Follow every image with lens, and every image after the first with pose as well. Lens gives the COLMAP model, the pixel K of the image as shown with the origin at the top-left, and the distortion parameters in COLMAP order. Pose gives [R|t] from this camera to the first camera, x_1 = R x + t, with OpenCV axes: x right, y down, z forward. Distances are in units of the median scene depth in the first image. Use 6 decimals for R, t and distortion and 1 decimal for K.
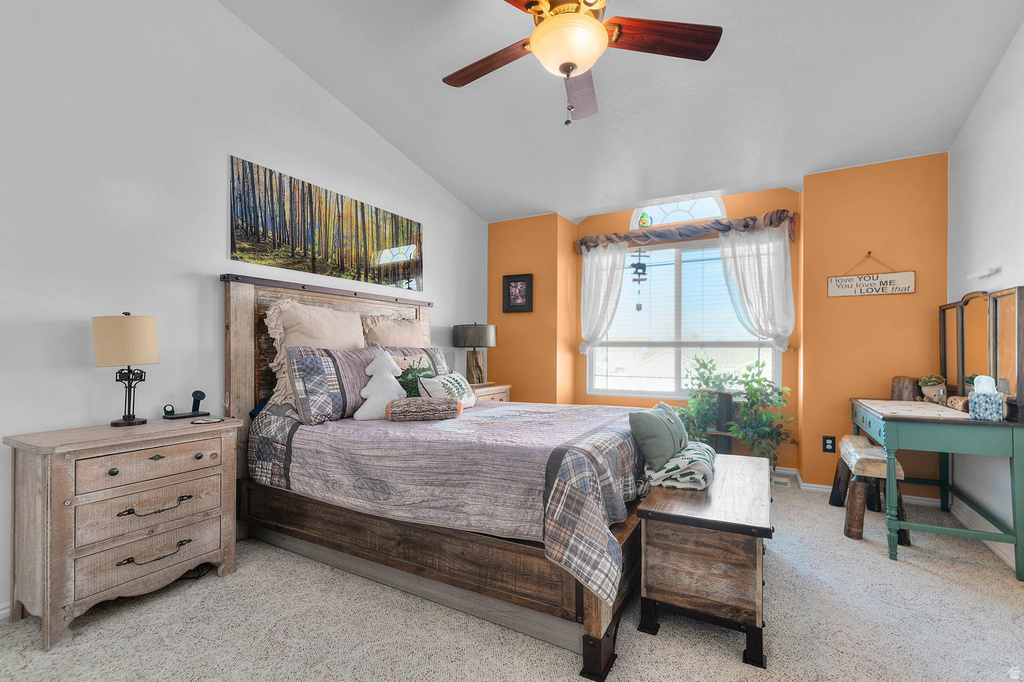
lens RADIAL K [[451.3, 0, 514.0], [0, 451.3, 346.0], [0, 0, 1]] dist [0.000657, -0.000457]
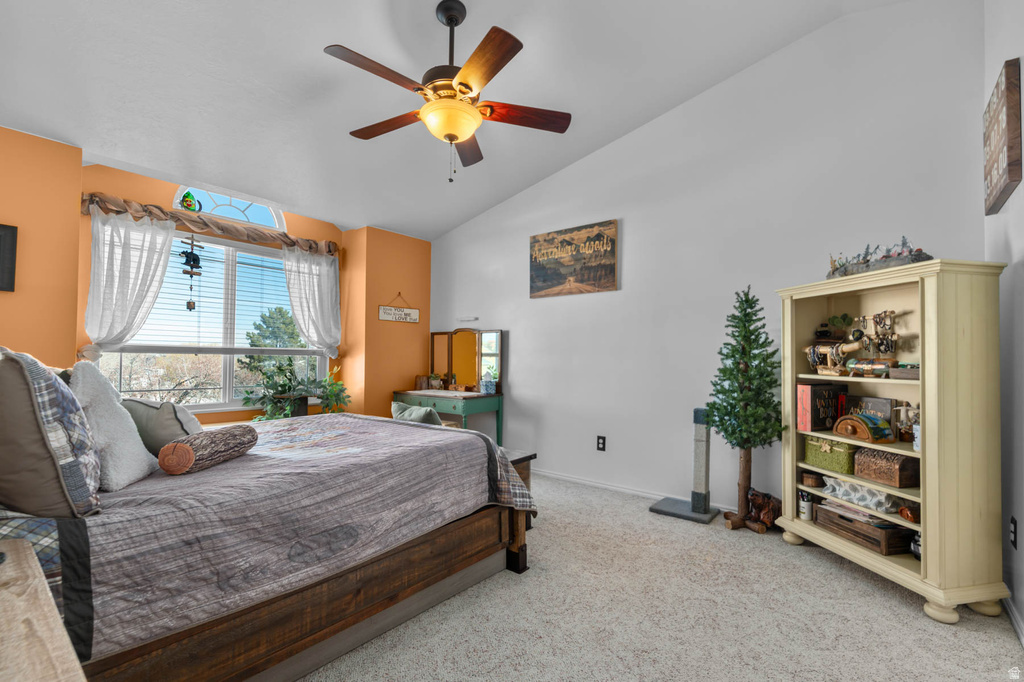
lens RADIAL K [[451.3, 0, 533.9], [0, 451.3, 353.6], [0, 0, 1]] dist [0.000657, -0.000457]
pose [[0.153923, 0.011891, 0.988011, -0.519428], [-0.018153, 0.999793, -0.009205, -0.001040], [-0.987916, -0.016519, 0.154107, 0.278430]]
